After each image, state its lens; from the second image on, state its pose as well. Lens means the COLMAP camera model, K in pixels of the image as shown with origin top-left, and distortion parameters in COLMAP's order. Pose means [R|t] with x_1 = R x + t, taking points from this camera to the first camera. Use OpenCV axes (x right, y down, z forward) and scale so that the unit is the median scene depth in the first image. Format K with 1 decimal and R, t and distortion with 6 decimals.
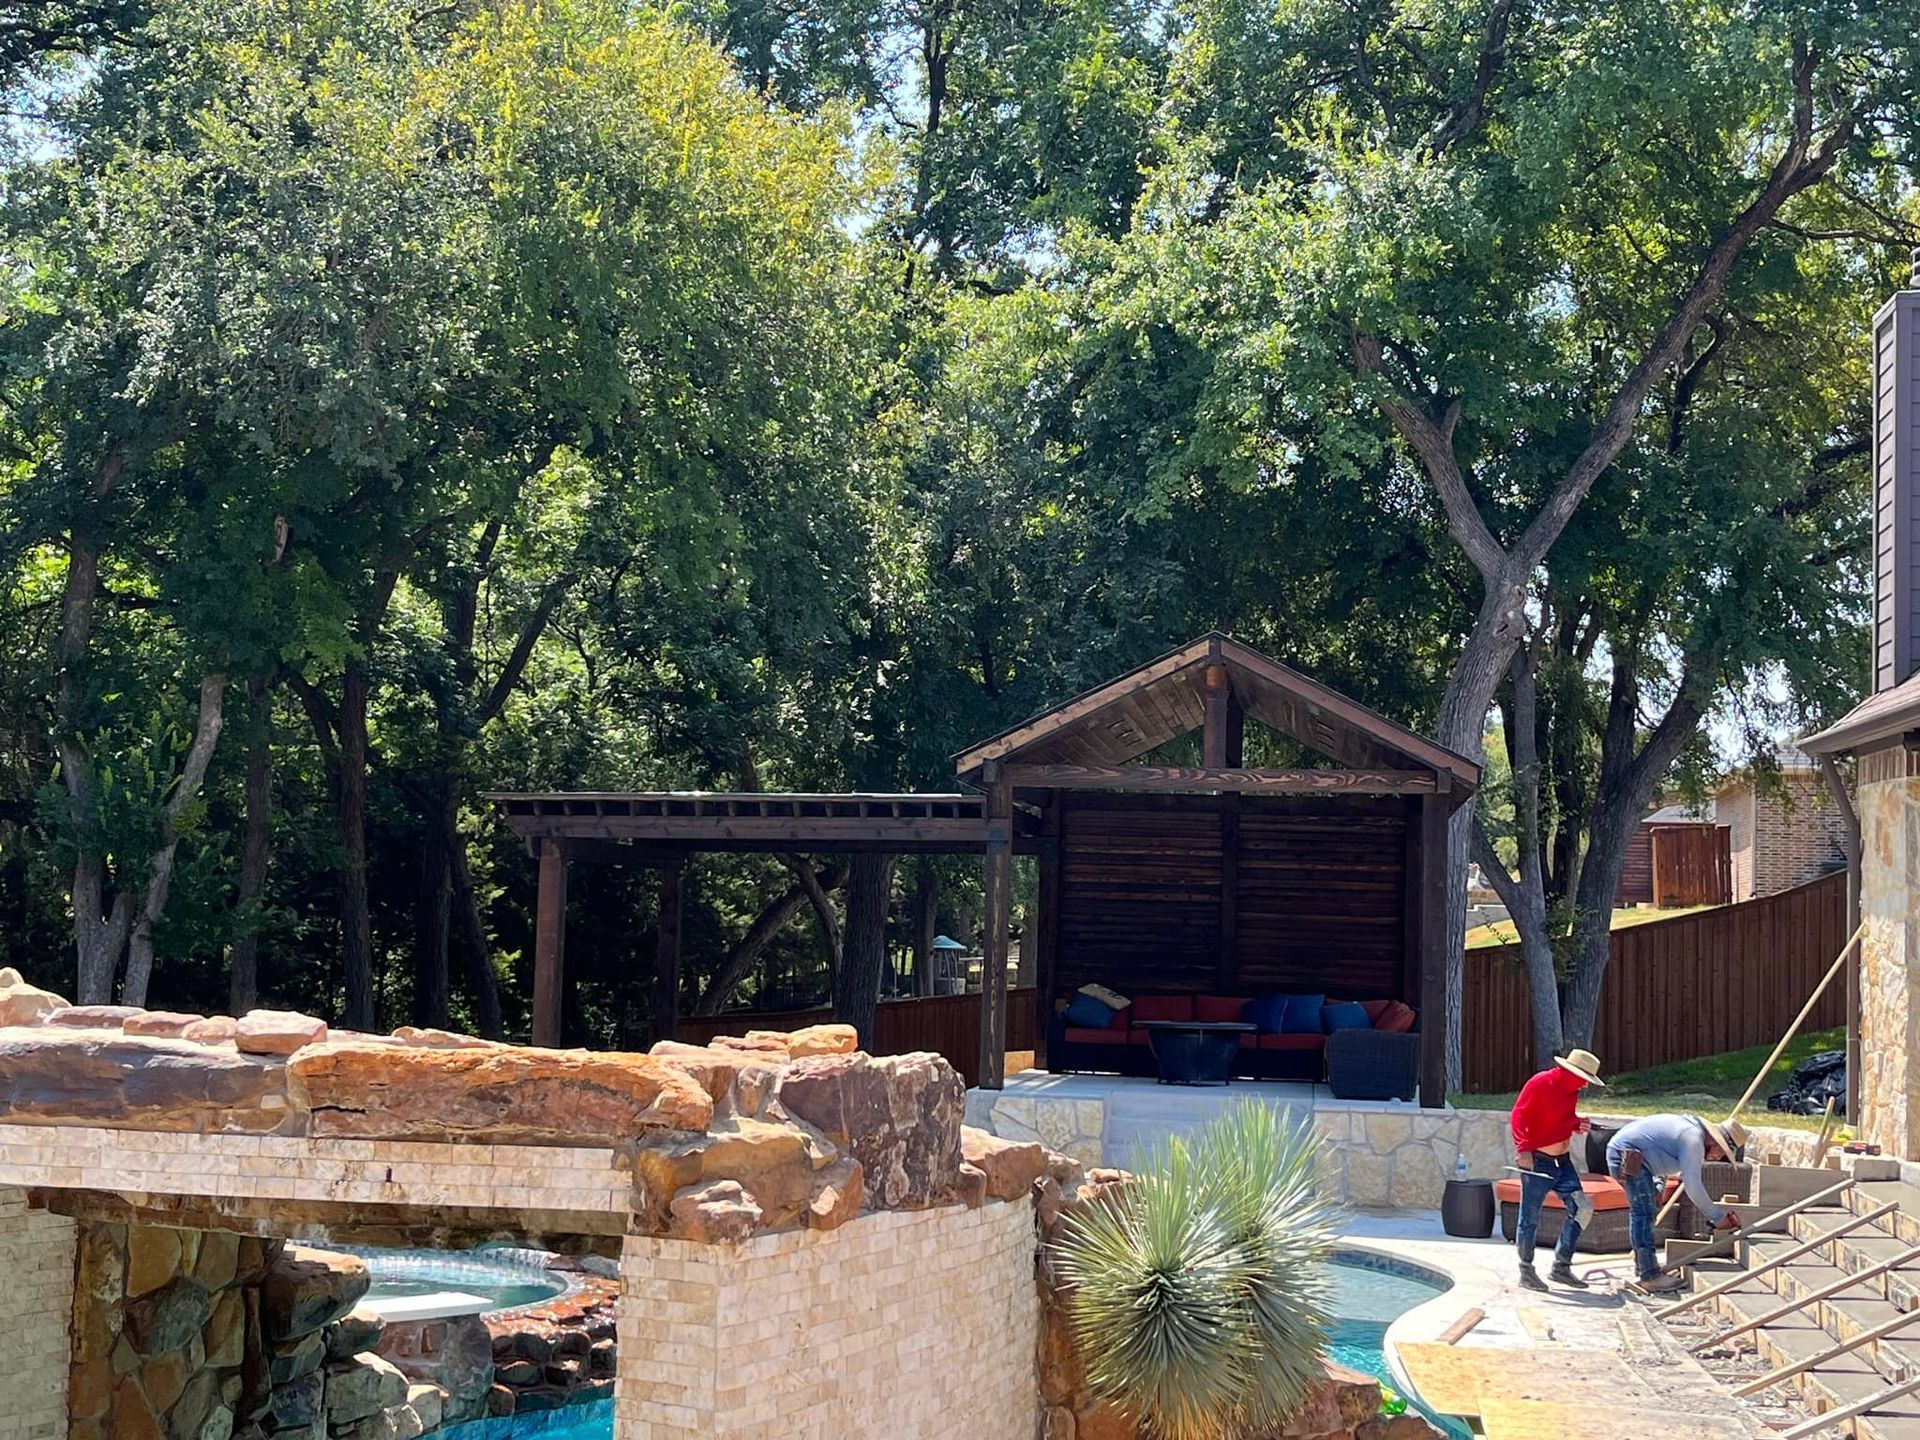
lens RADIAL K [[2034.1, 0, 960.0], [0, 2034.1, 720.0], [0, 0, 1]] dist [0.017925, 0.018815]
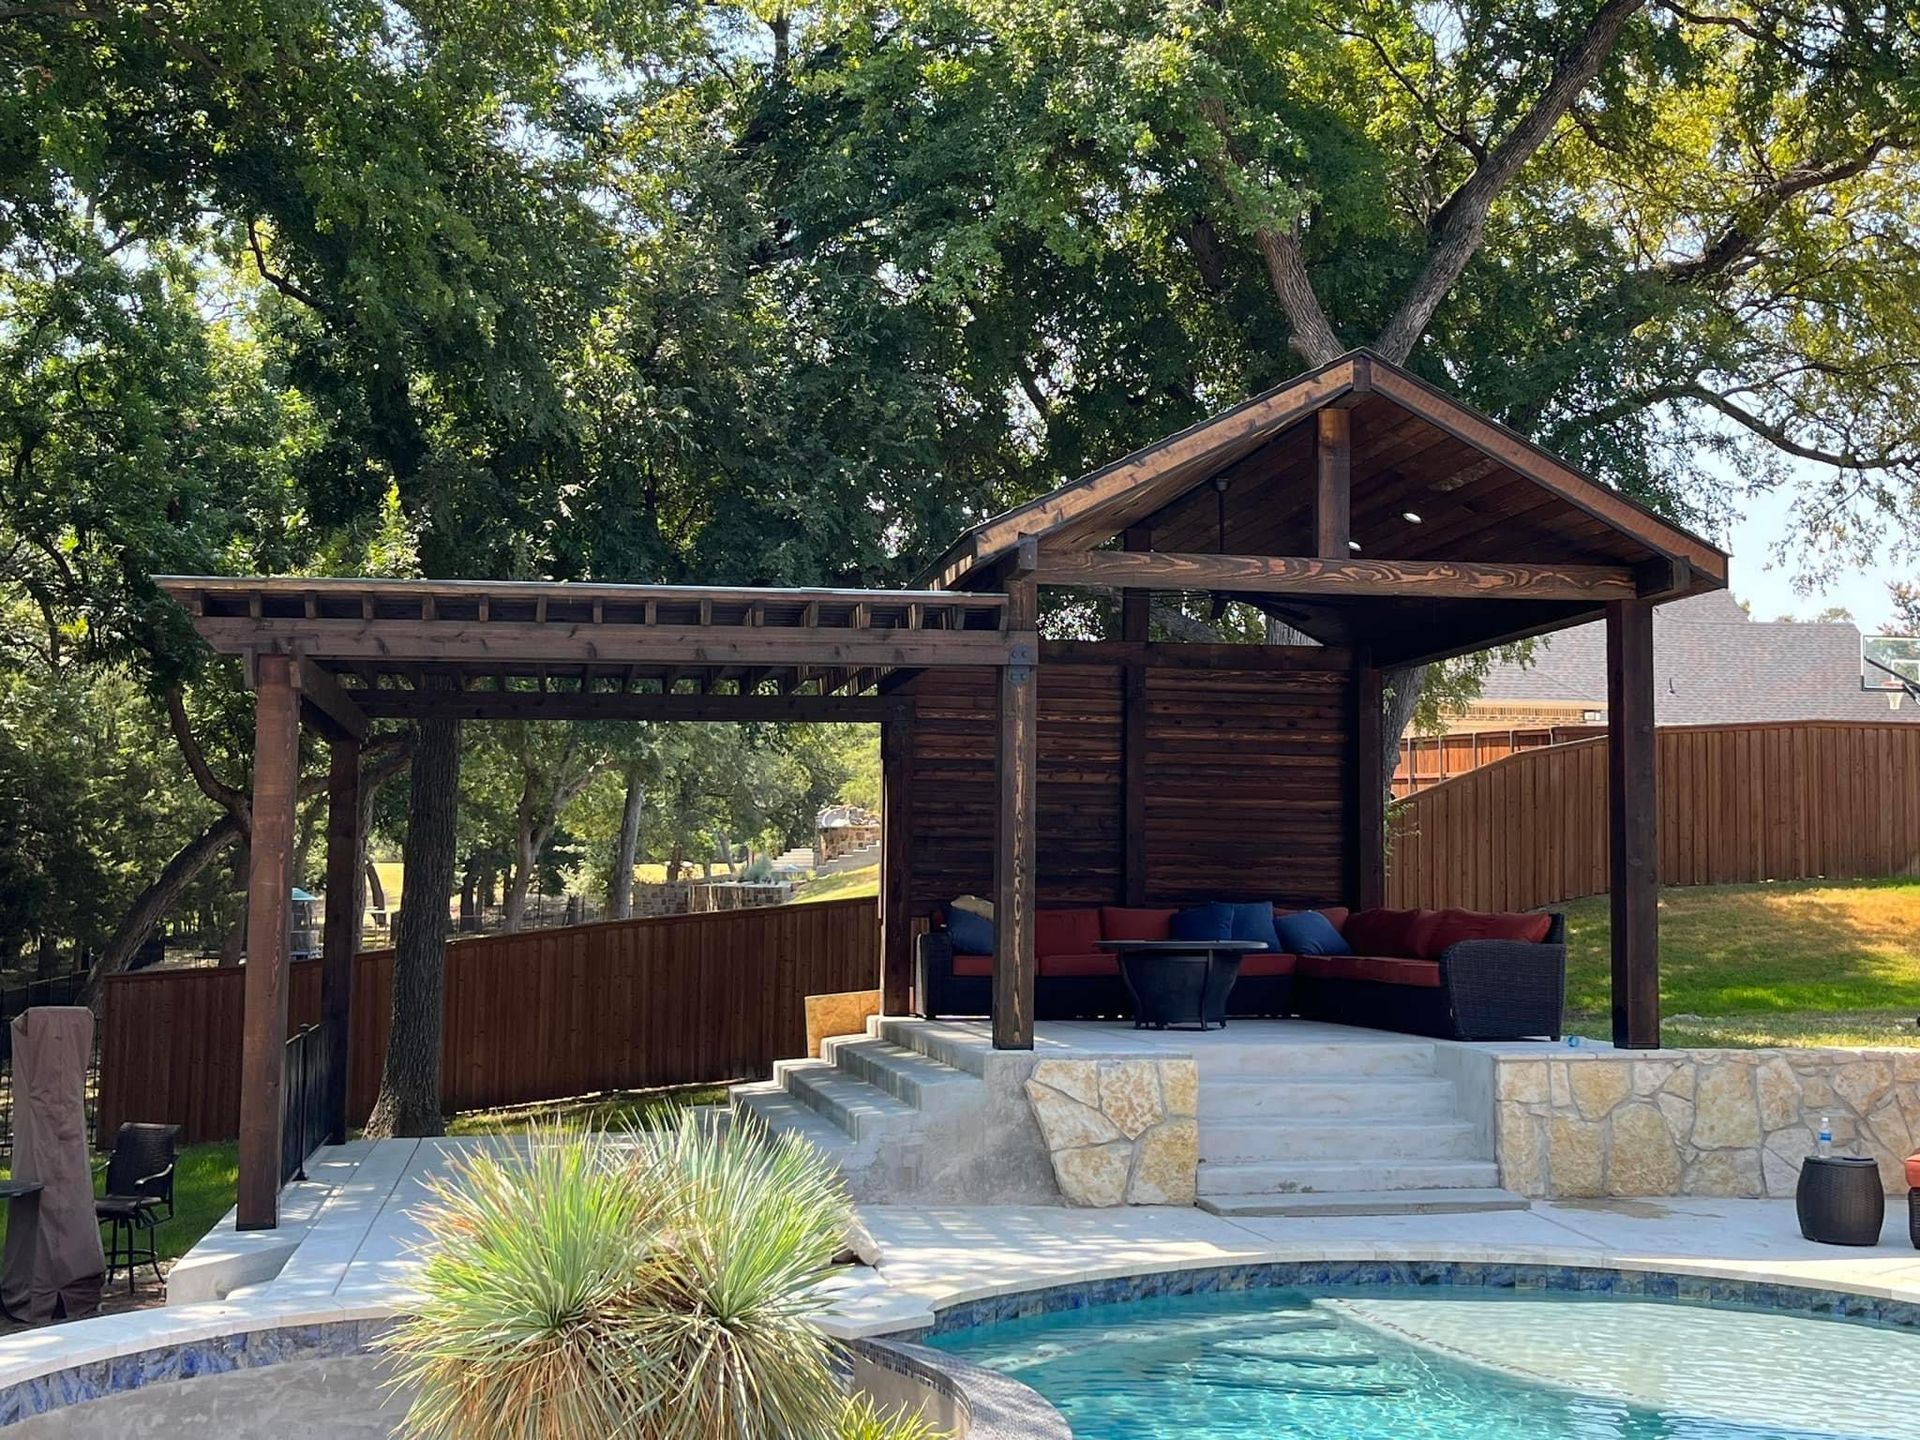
lens RADIAL K [[2034.1, 0, 960.0], [0, 2034.1, 720.0], [0, 0, 1]] dist [0.017925, 0.018815]
pose [[0.961049, 0.001705, 0.276373, -0.137881], [-0.010291, 0.999508, 0.029618, 0.044597], [-0.276186, -0.031308, 0.960594, 0.297228]]
